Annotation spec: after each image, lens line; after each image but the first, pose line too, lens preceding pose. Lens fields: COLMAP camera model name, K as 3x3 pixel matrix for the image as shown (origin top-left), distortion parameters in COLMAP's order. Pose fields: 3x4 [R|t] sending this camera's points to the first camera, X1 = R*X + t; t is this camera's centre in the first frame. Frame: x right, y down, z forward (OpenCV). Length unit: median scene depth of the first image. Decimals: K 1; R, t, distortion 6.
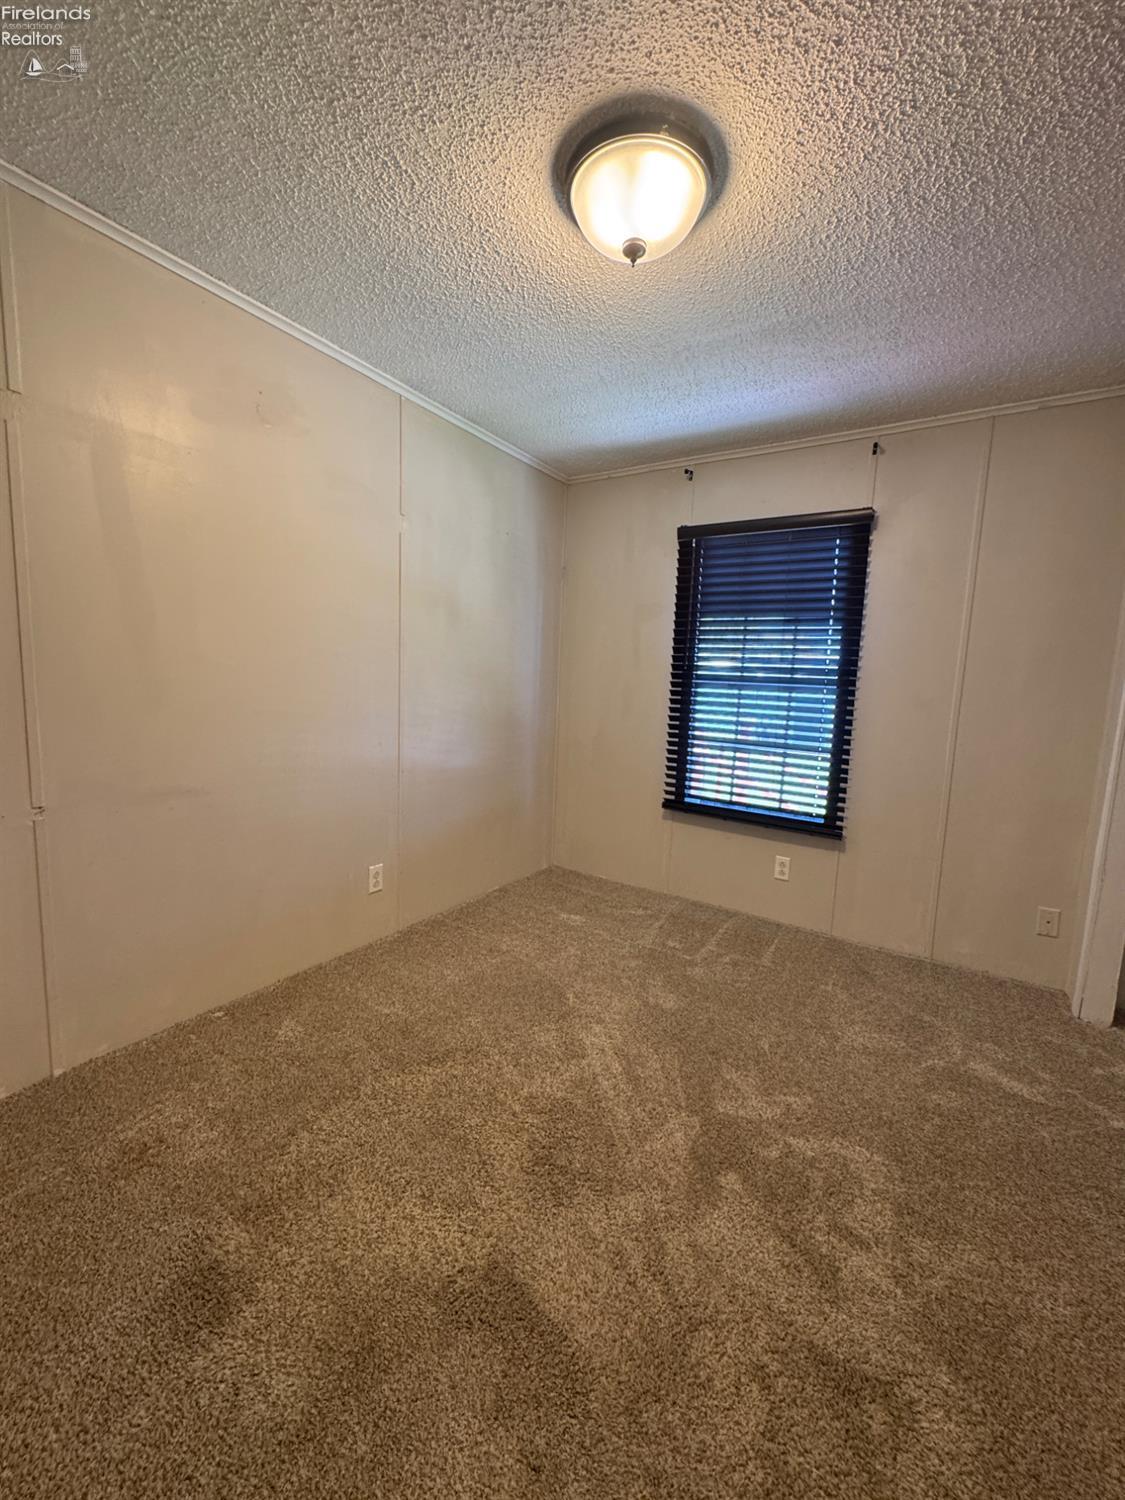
lens RADIAL K [[596.2, 0, 560.4], [0, 596.2, 748.5], [0, 0, 1]] dist [-0.002021, 0.000037]
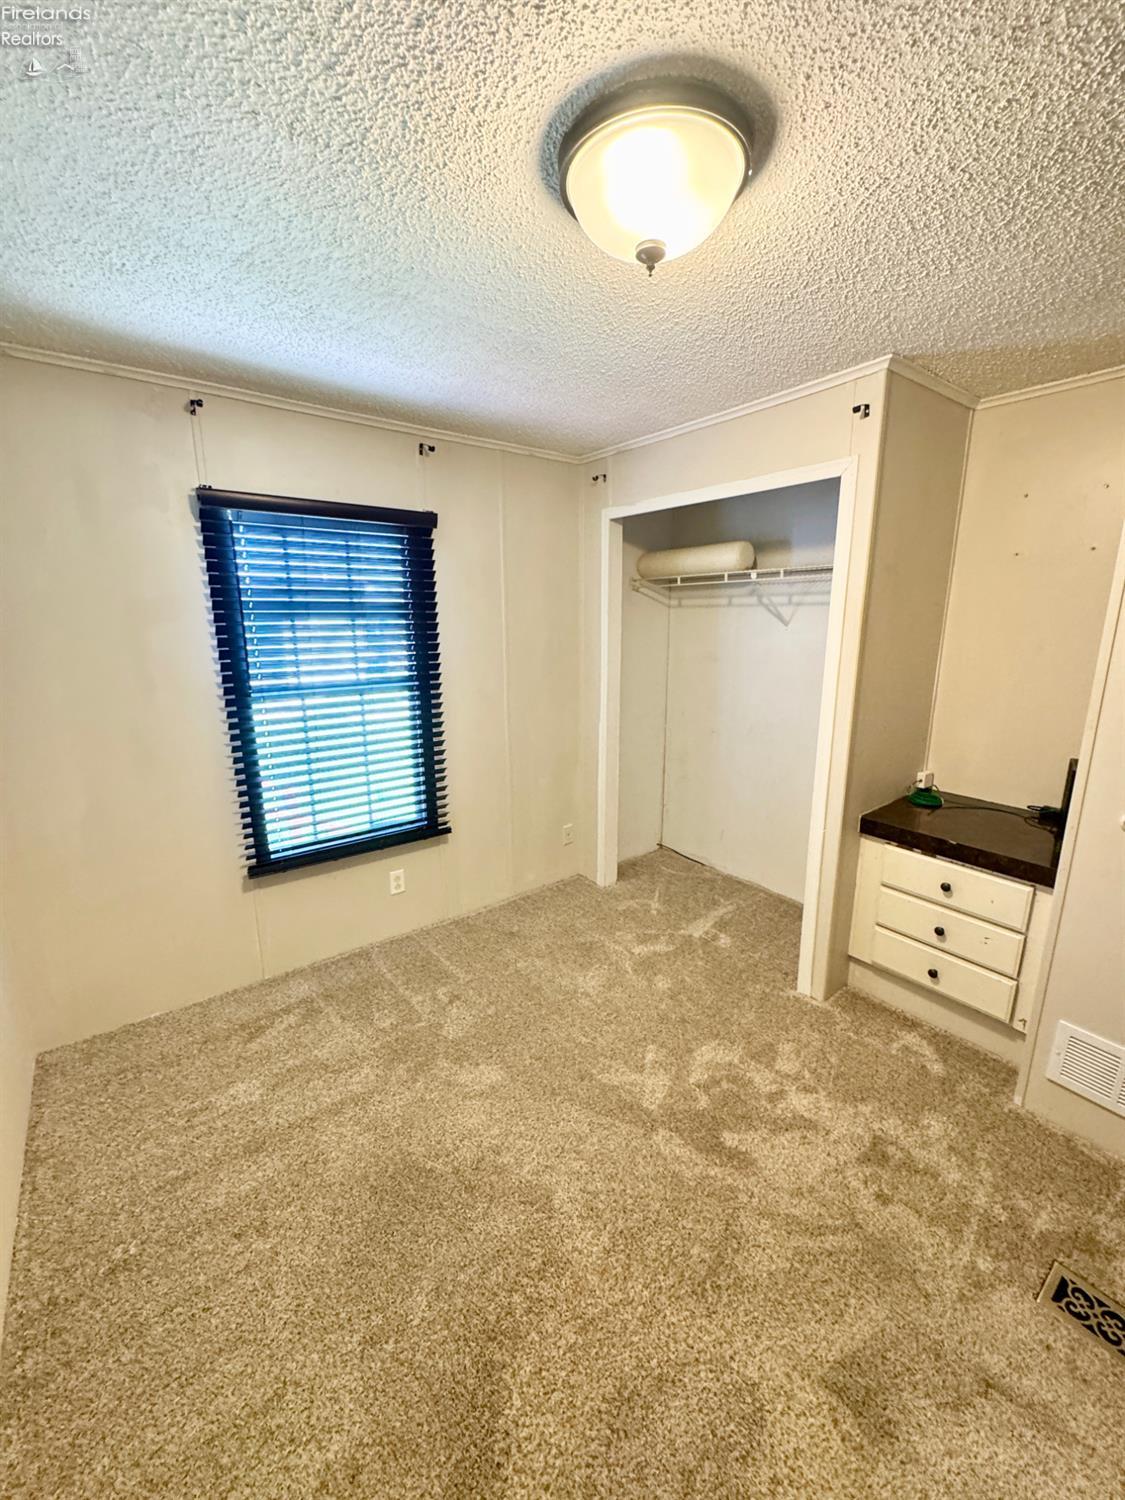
lens RADIAL K [[596.2, 0, 564.6], [0, 596.2, 750.5], [0, 0, 1]] dist [-0.002021, 0.000037]
pose [[0.331582, -0.253469, 0.908739, -0.413588], [0.127603, 0.966431, 0.223001, -0.212791], [-0.934757, 0.042015, 0.352795, 0.455877]]
